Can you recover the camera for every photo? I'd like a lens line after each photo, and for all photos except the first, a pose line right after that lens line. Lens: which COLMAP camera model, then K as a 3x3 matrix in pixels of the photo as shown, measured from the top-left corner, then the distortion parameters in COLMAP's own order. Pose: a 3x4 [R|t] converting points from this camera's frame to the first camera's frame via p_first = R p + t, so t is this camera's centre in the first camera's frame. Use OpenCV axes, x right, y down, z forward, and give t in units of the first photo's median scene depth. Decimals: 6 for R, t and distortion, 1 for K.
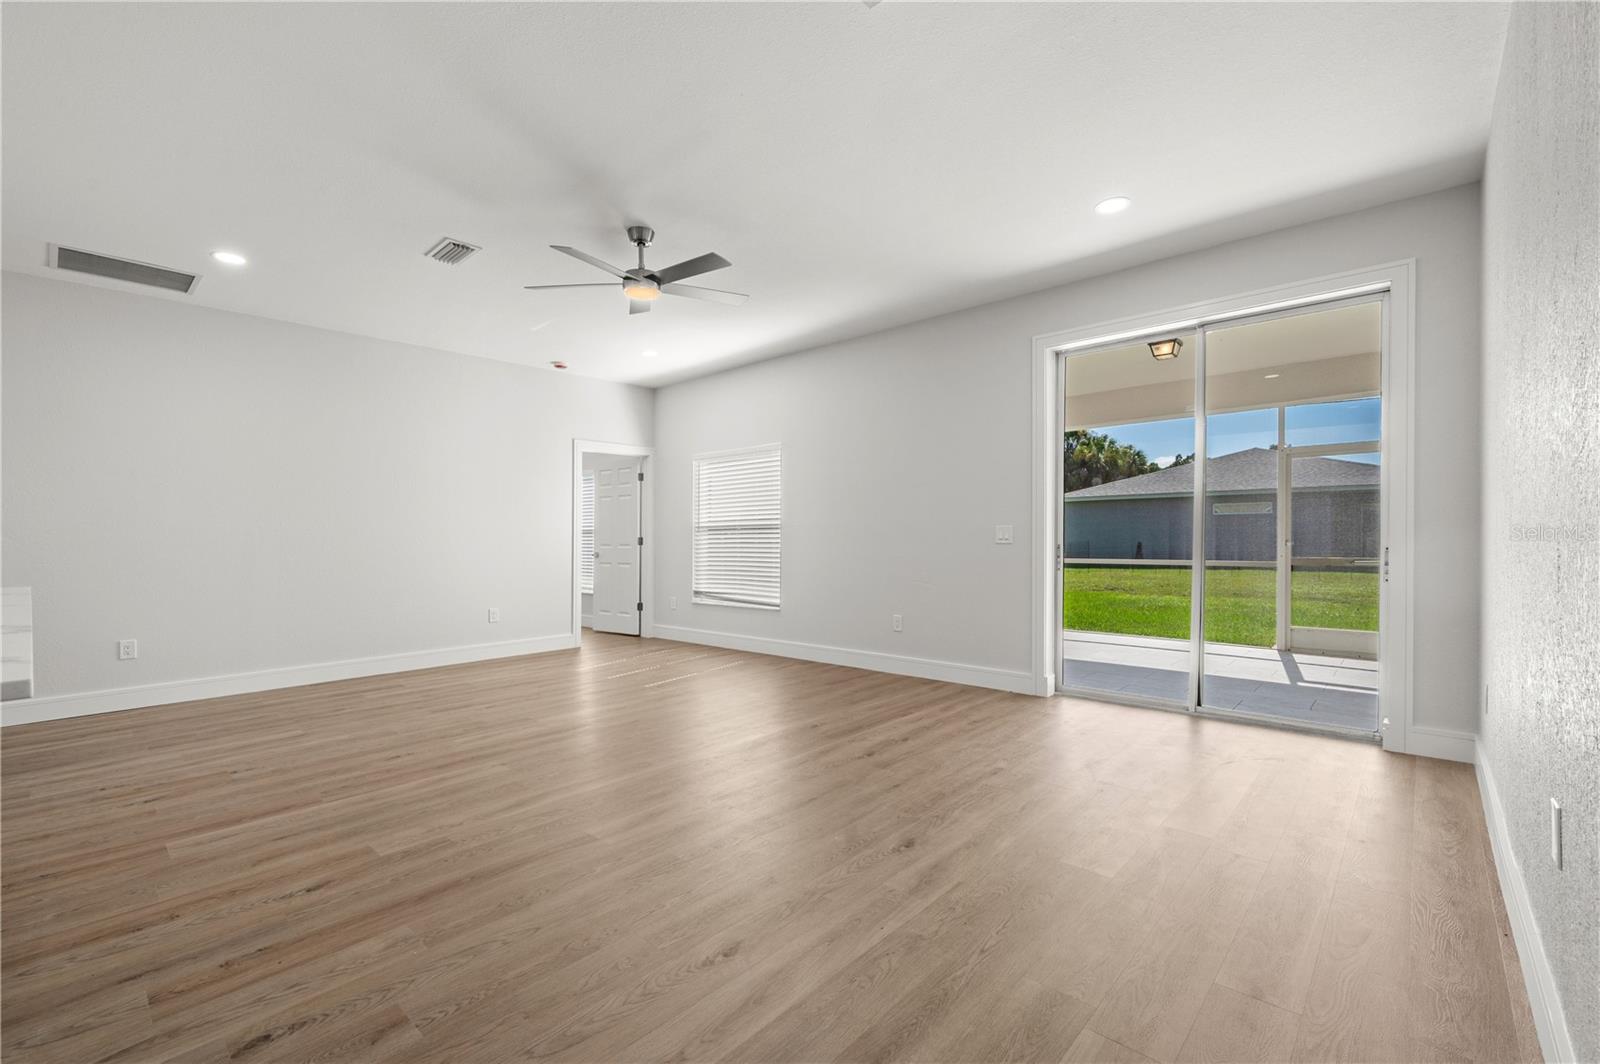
lens RADIAL K [[682.9, 0, 827.8], [0, 682.9, 552.9], [0, 0, 1]] dist [0.004719, -0.003429]
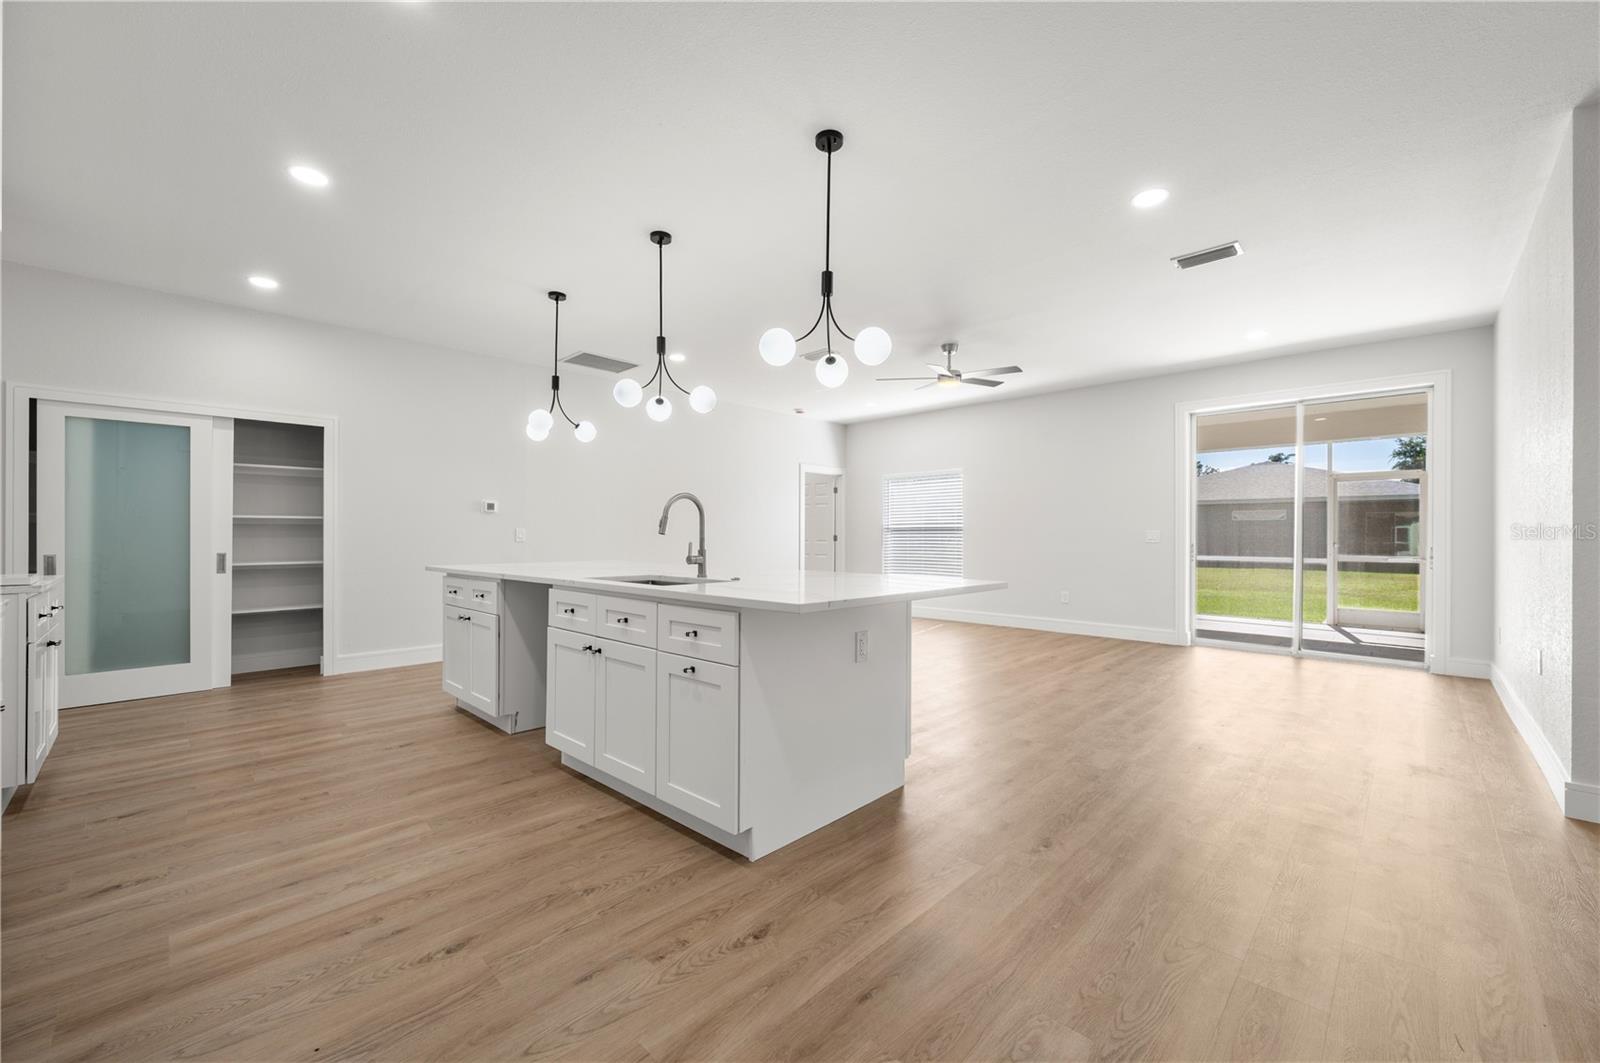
lens RADIAL K [[629.5, 0, 821.5], [0, 629.5, 540.5], [0, 0, 1]] dist [-0.006466, 0.000482]
pose [[0.998962, 0.011329, -0.044119, -0.492626], [-0.012029, 0.999805, -0.015635, 0.014816], [0.043933, 0.016149, 0.998904, -0.473709]]
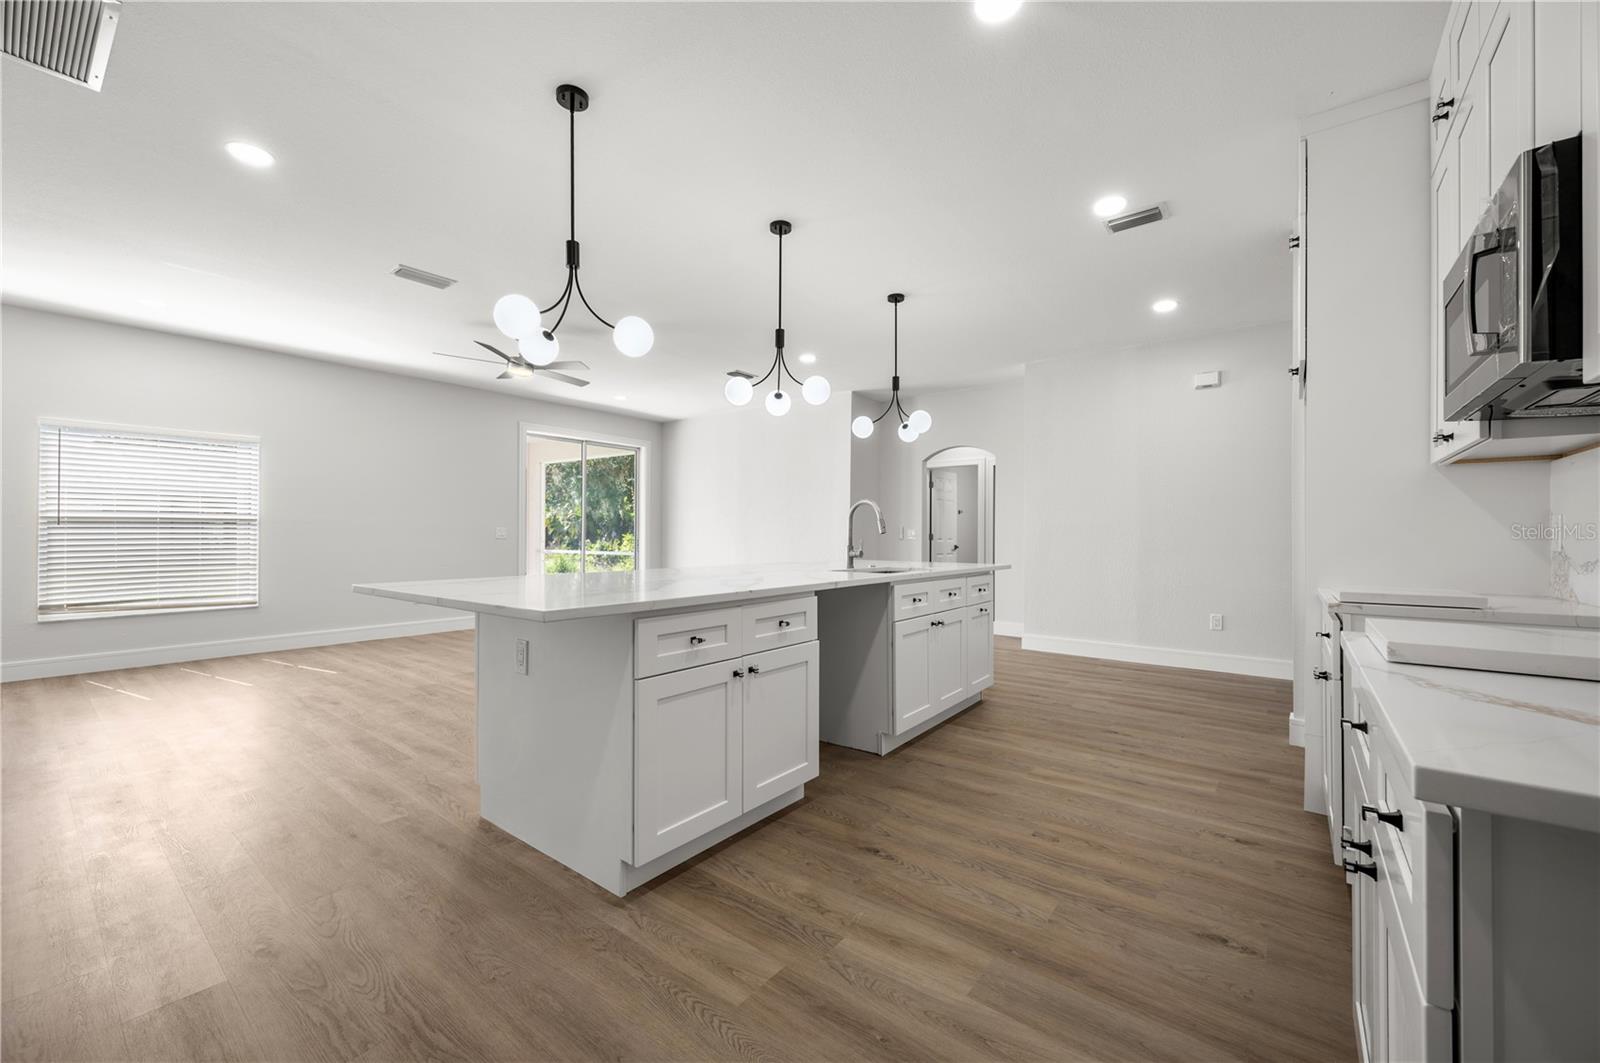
lens RADIAL K [[629.5, 0, 801.7], [0, 629.5, 521.3], [0, 0, 1]] dist [-0.006466, 0.000482]
pose [[-0.045776, 0.033215, 0.998399, -1.650904], [0.020927, 0.999260, -0.032284, 0.009889], [-0.998733, 0.019416, -0.046437, 0.434273]]
